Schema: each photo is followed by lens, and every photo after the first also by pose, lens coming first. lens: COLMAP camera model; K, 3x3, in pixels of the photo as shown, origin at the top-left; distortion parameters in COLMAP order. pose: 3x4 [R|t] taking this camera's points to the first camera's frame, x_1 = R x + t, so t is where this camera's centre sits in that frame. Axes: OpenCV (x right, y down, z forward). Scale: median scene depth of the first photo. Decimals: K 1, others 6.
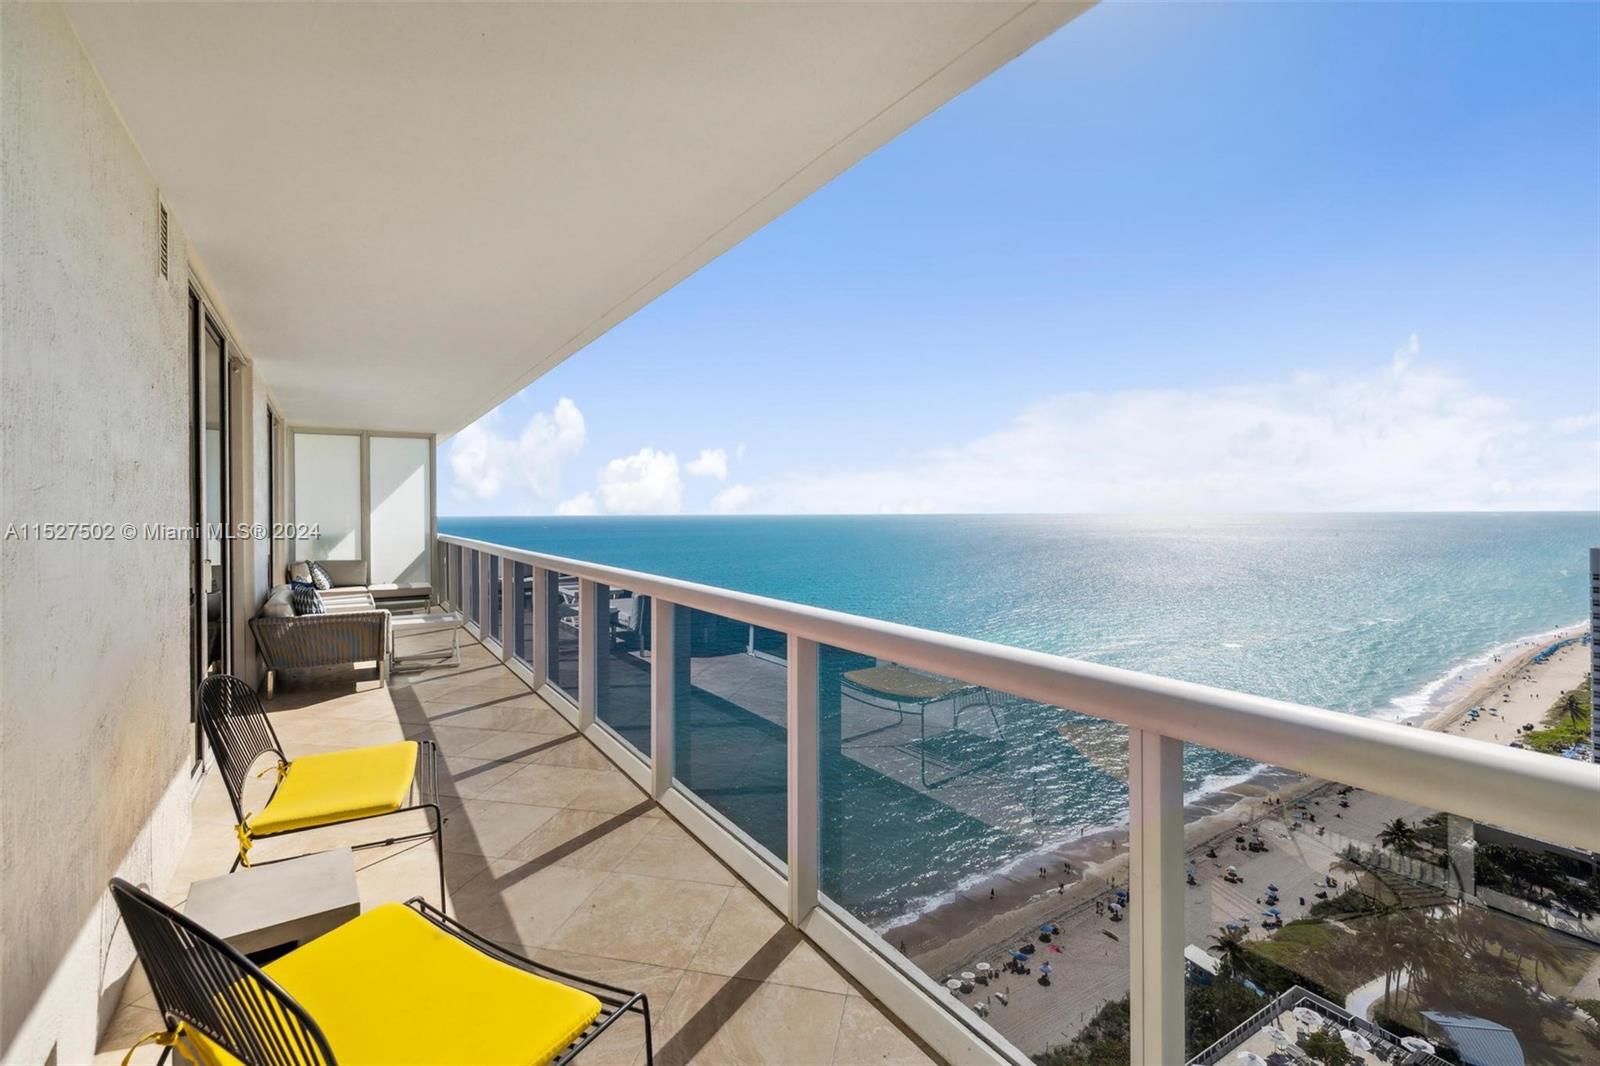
lens RADIAL K [[673.7, 0, 797.1], [0, 673.7, 527.2], [0, 0, 1]] dist [0.001756, 0.000489]
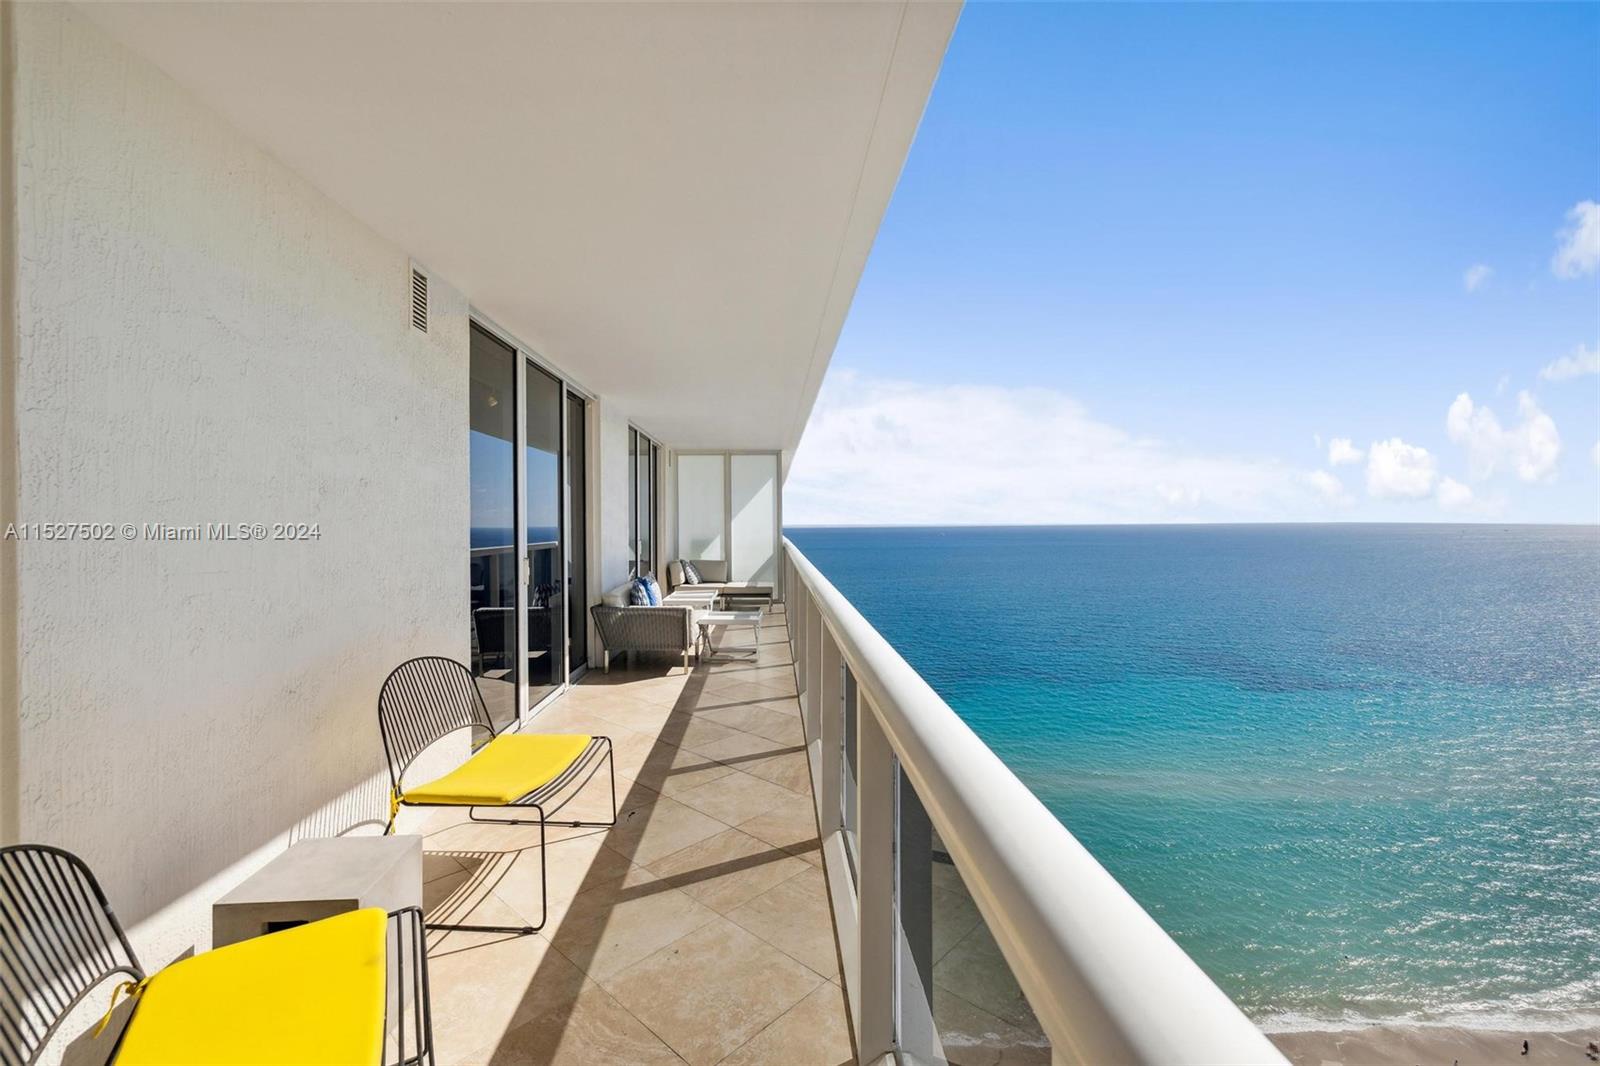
lens RADIAL K [[673.7, 0, 797.1], [0, 673.7, 527.2], [0, 0, 1]] dist [0.001756, 0.000489]
pose [[0.865588, 0.004426, -0.500737, 0.095690], [-0.009806, 0.999919, -0.008114, -0.002091], [0.500660, 0.011933, 0.865562, 0.093123]]
